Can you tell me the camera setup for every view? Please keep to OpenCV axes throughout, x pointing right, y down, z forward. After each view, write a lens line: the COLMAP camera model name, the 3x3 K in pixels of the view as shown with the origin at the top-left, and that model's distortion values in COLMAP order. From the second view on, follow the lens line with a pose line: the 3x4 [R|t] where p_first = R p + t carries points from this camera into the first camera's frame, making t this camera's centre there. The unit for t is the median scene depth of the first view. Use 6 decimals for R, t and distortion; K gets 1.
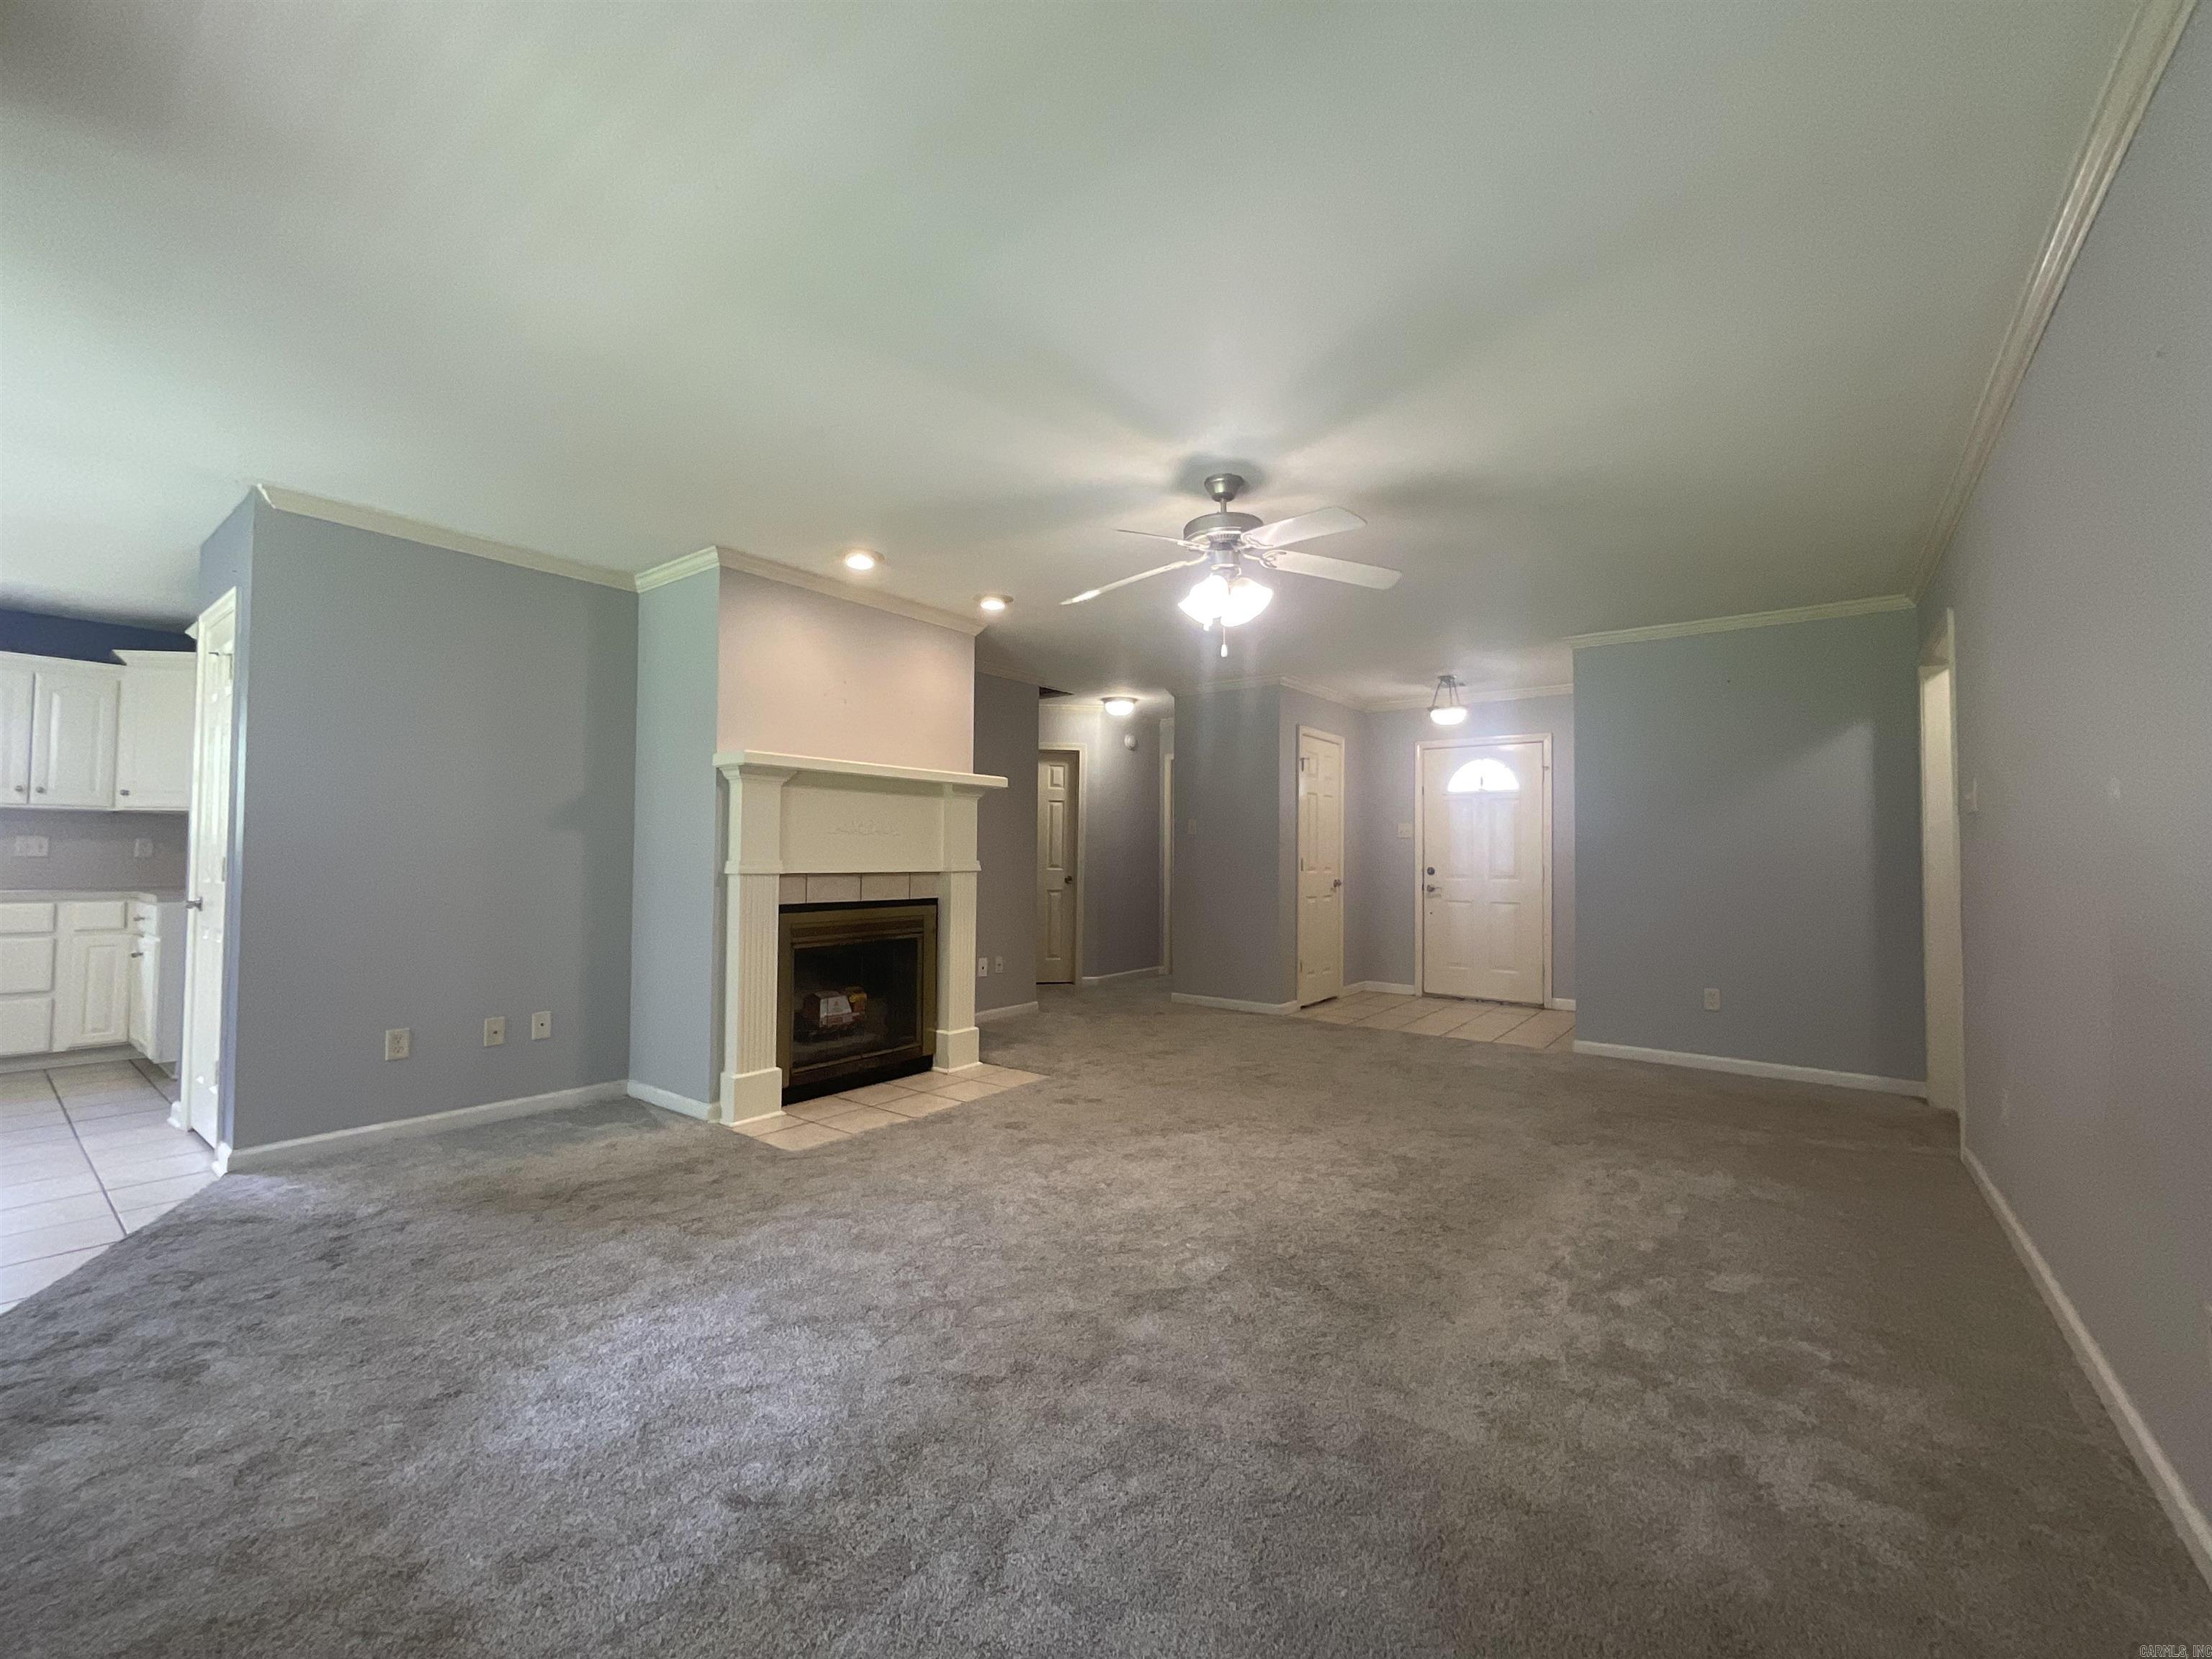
lens RADIAL K [[906.3, 0, 1106.0], [0, 906.3, 829.5], [0, 0, 1]] dist [-0.003775, -0.001073]
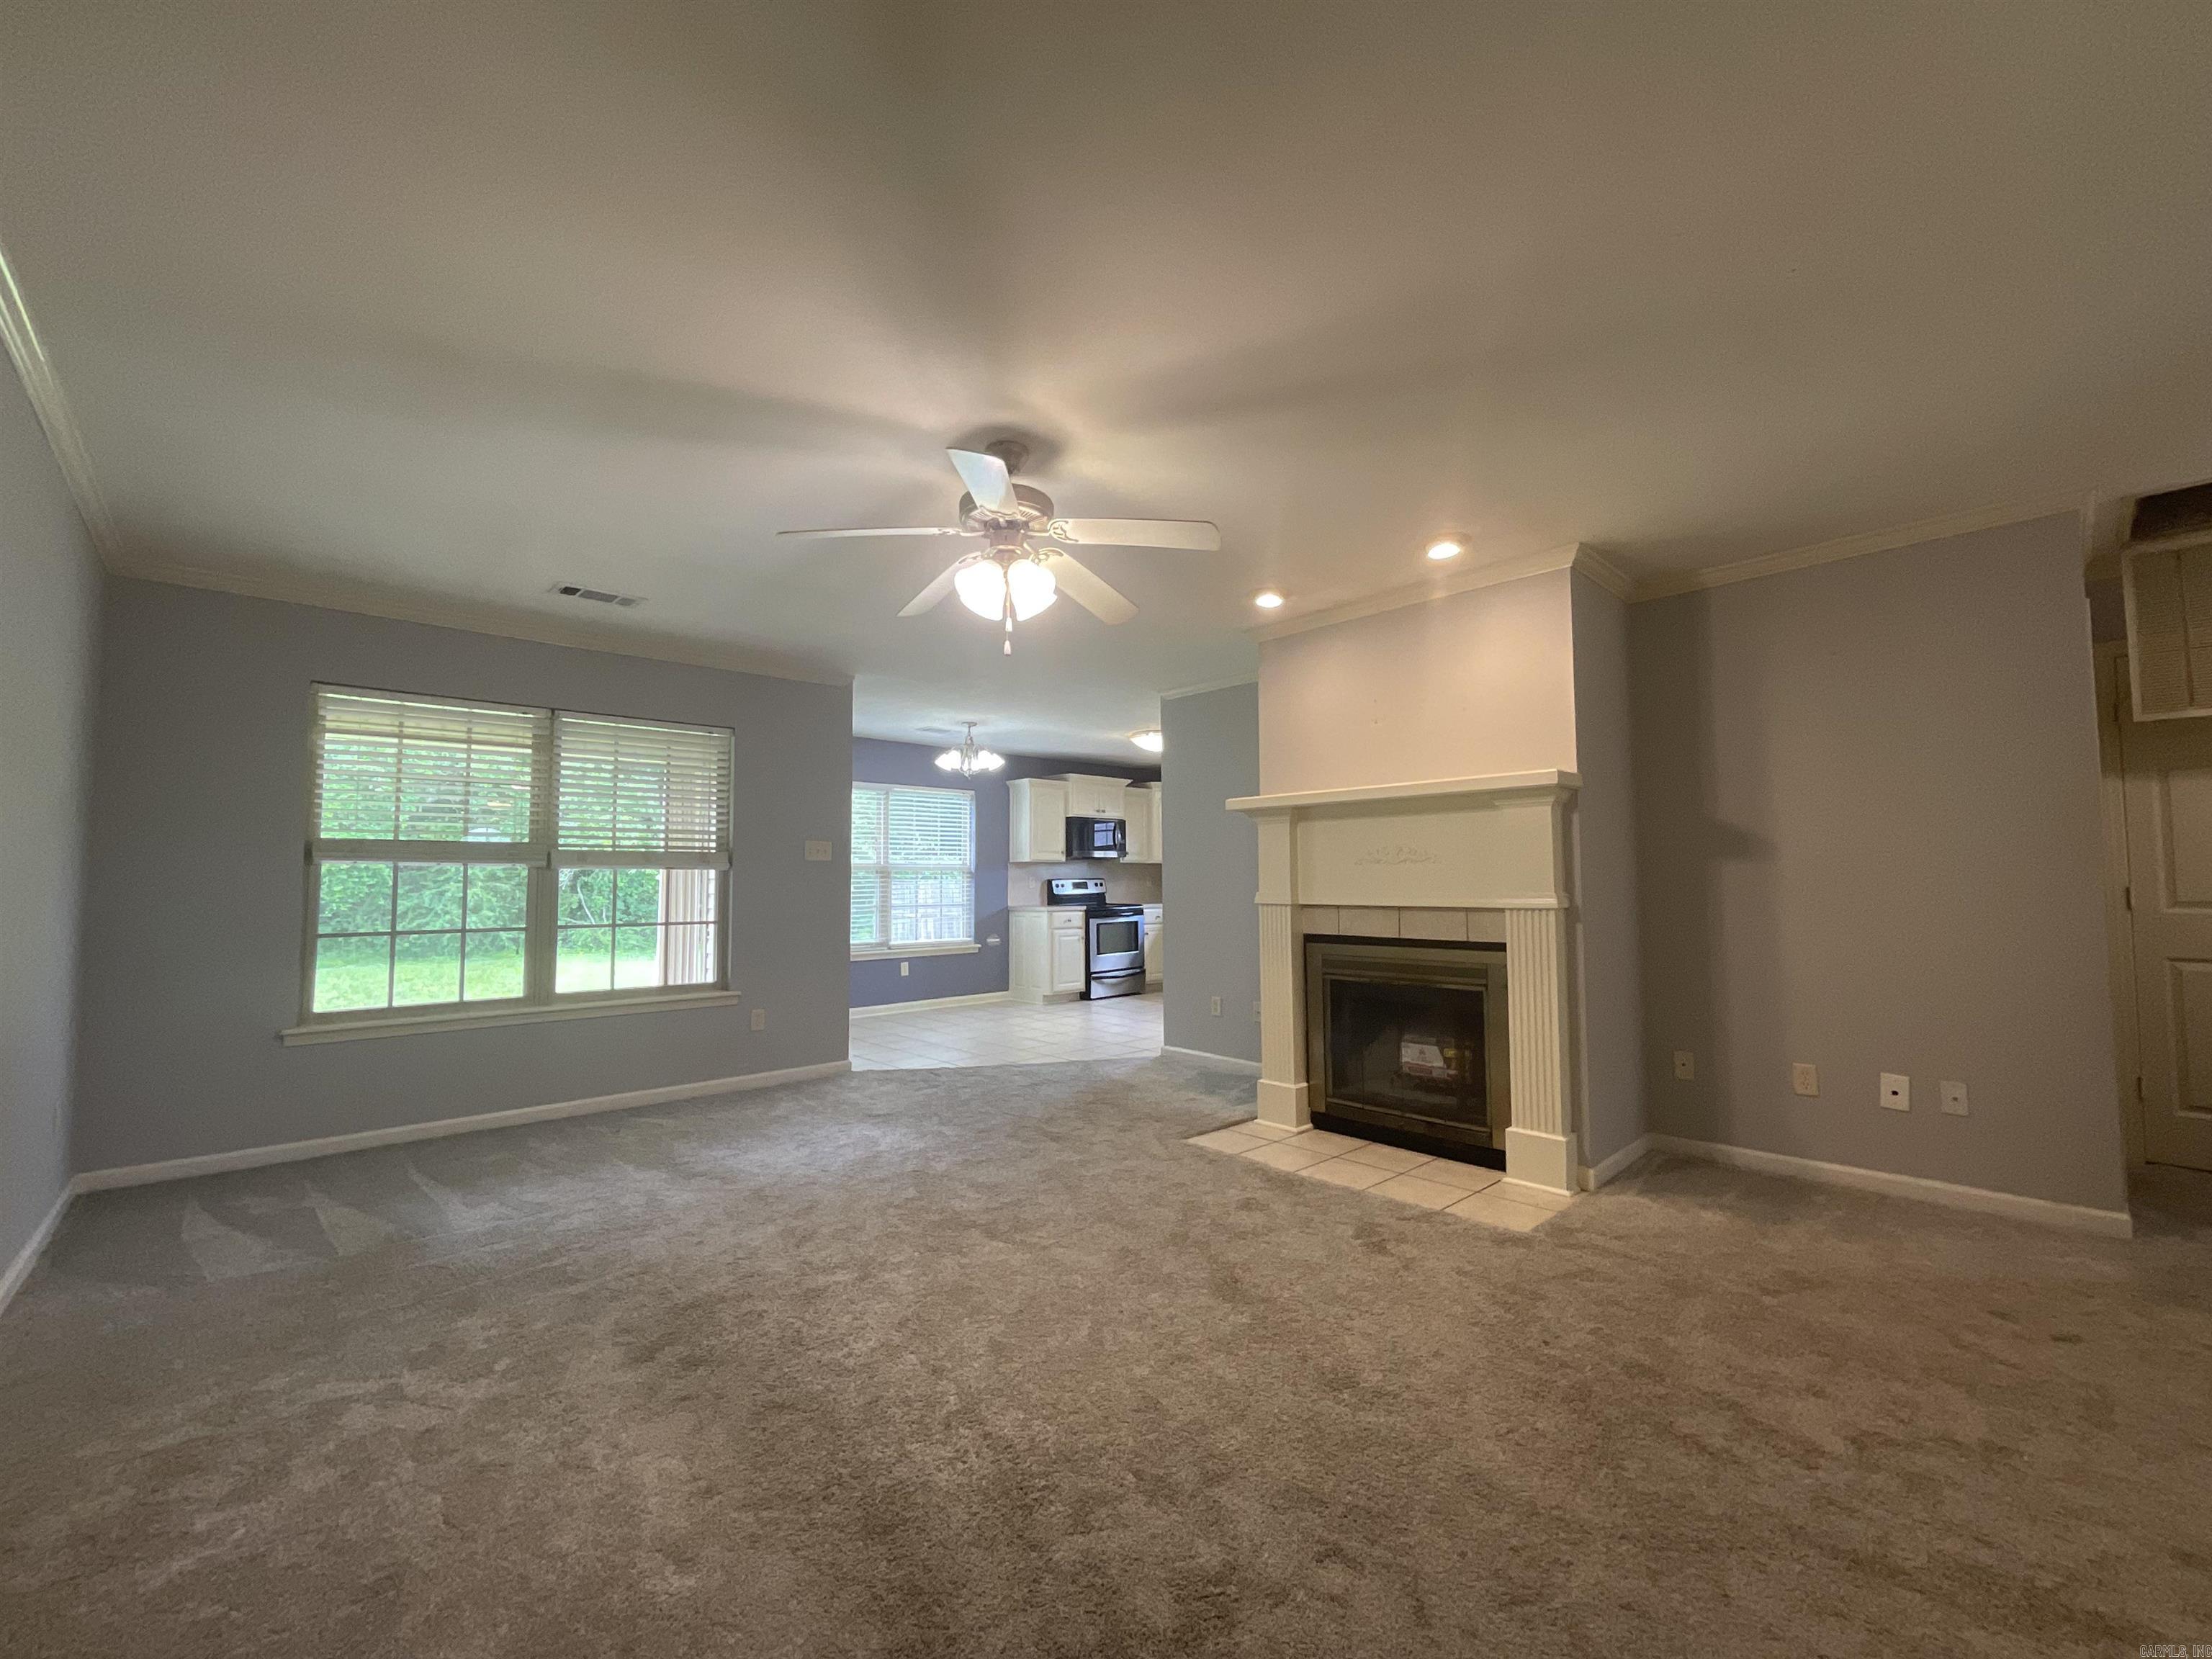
lens RADIAL K [[902.0, 0, 1106.0], [0, 902.0, 829.5], [0, 0, 1]] dist [-0.002469, 0.003990]
pose [[-0.166115, -0.062319, -0.984135, 0.647163], [0.033510, 0.997068, -0.068794, 0.023308], [0.985537, -0.044406, -0.163539, 0.847243]]
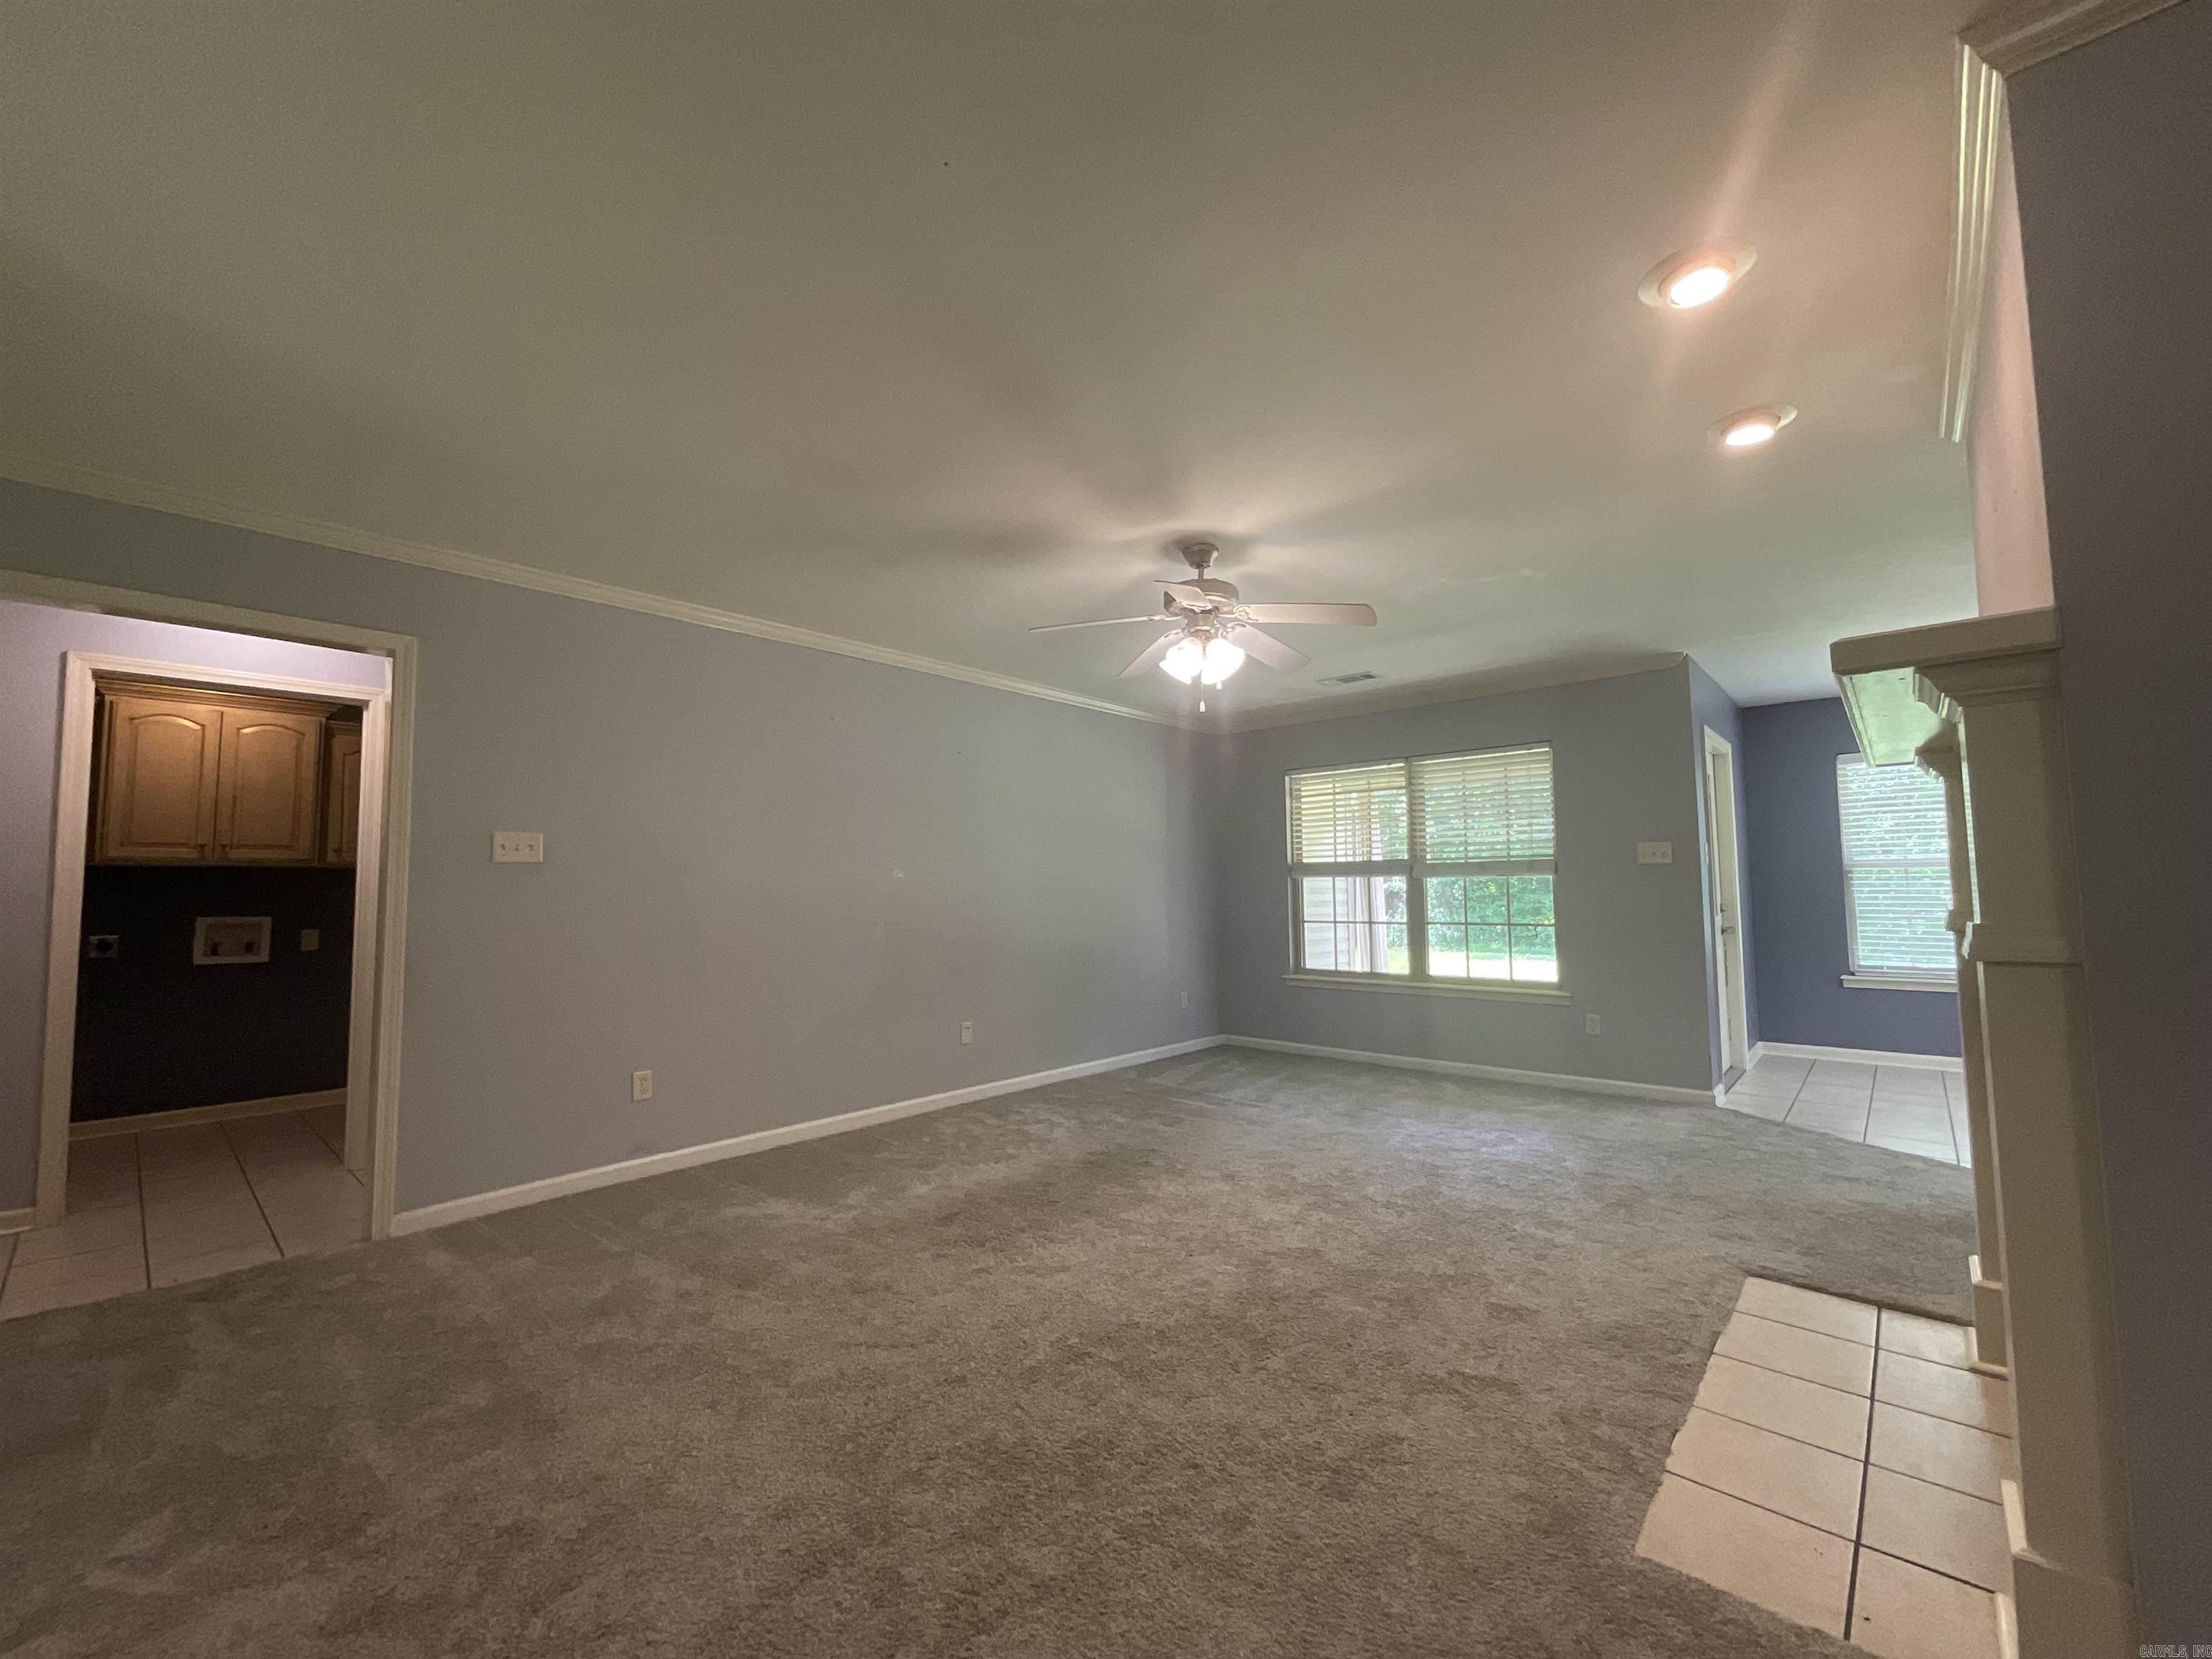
lens RADIAL K [[893.3, 0, 1107.7], [0, 893.3, 831.8], [0, 0, 1]] dist [-0.006773, 0.001218]
pose [[-0.997158, 0.008538, 0.074859, 0.113975], [0.001210, 0.995246, -0.097385, 0.034918], [-0.075335, -0.097018, -0.992427, 1.411953]]
